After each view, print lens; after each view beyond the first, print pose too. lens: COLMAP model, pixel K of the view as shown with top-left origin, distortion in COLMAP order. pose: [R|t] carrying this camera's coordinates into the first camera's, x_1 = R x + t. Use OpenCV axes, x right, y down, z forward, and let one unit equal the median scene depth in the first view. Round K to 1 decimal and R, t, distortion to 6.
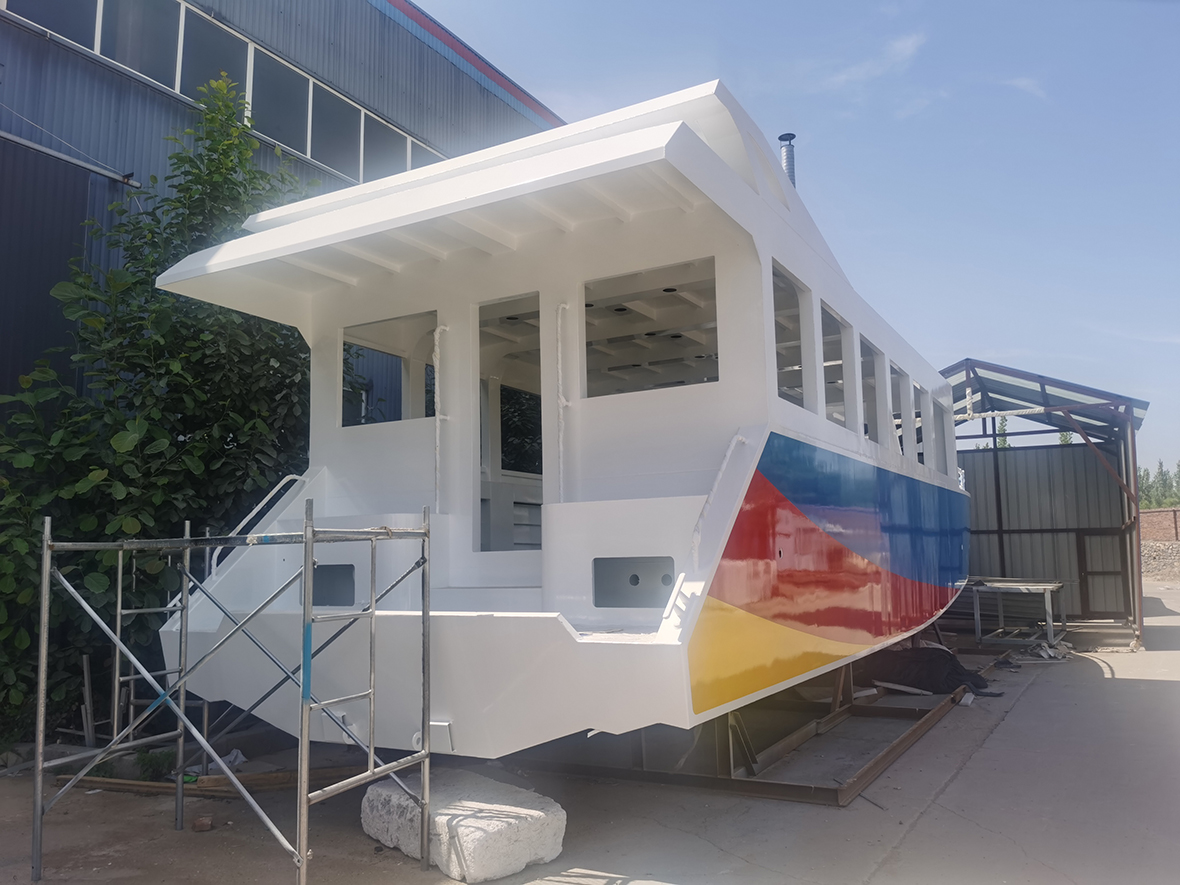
lens RADIAL K [[921.9, 0, 590.0], [0, 921.9, 442.5], [0, 0, 1]] dist [0.049030, -0.079508]
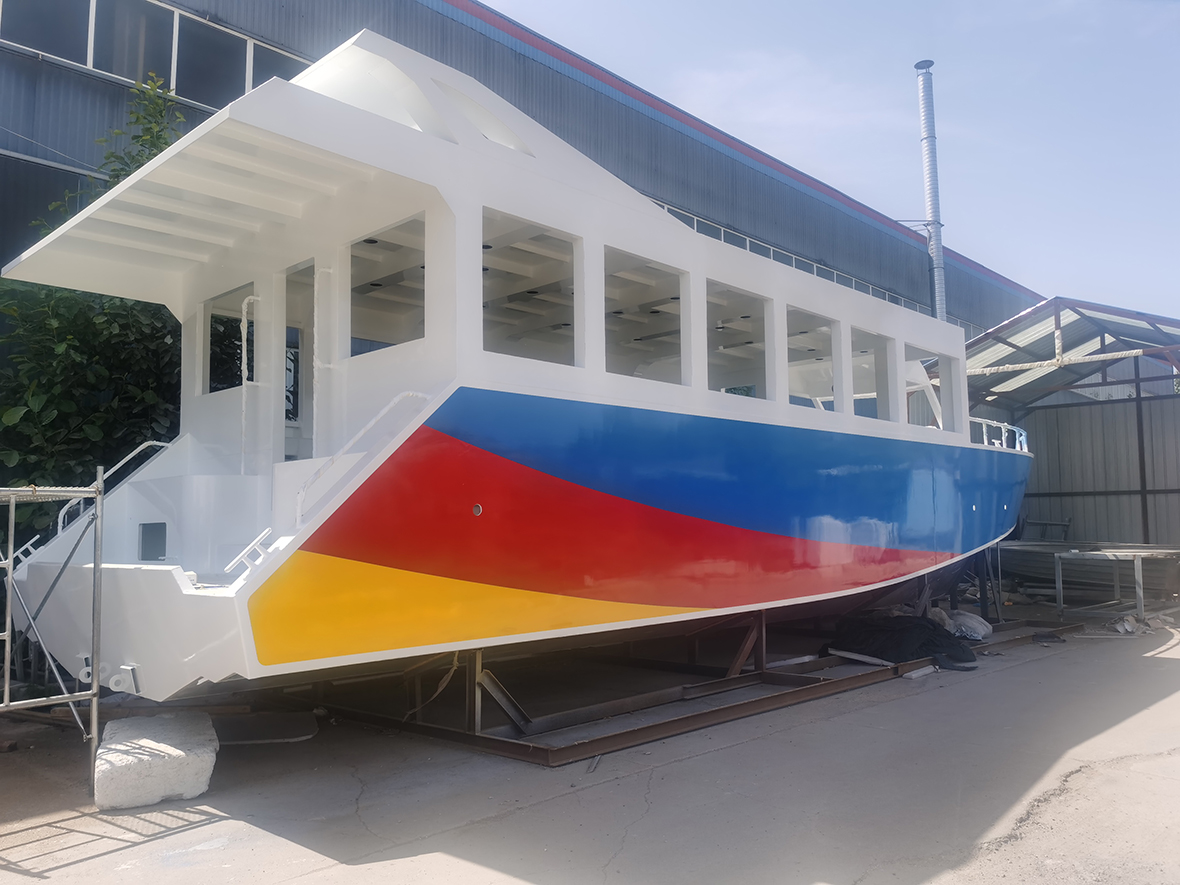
lens RADIAL K [[930.7, 0, 590.0], [0, 930.7, 442.5], [0, 0, 1]] dist [0.000341, -0.014014]
pose [[0.970479, -0.018938, -0.240439, 0.346634], [0.027961, 0.999025, 0.034169, 0.010612], [0.239558, -0.039884, 0.970063, 0.047640]]
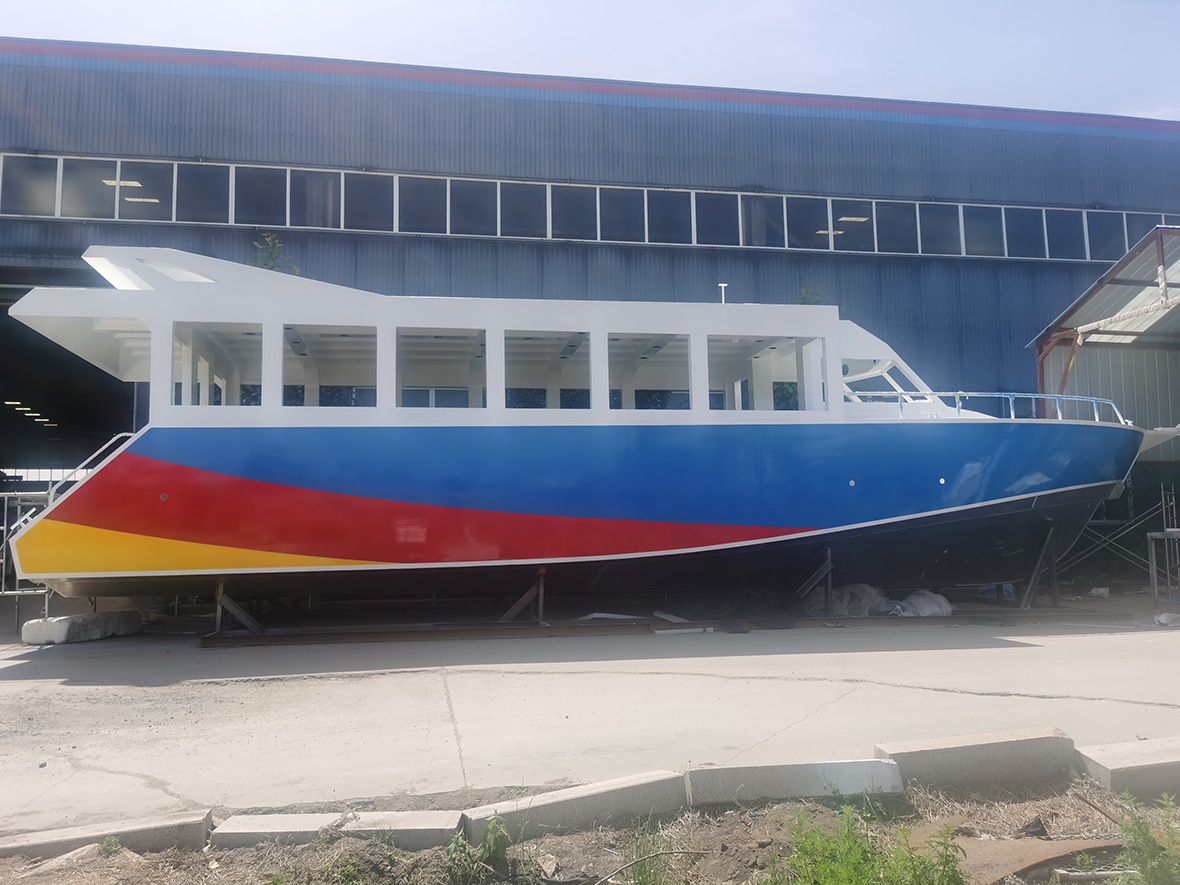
lens RADIAL K [[921.9, 0, 590.0], [0, 921.9, 442.5], [0, 0, 1]] dist [0.049030, -0.079508]
pose [[0.624357, -0.076995, -0.777335, 1.277472], [0.108839, 0.993998, -0.011036, 0.075269], [0.773520, -0.077714, 0.628990, 0.330607]]
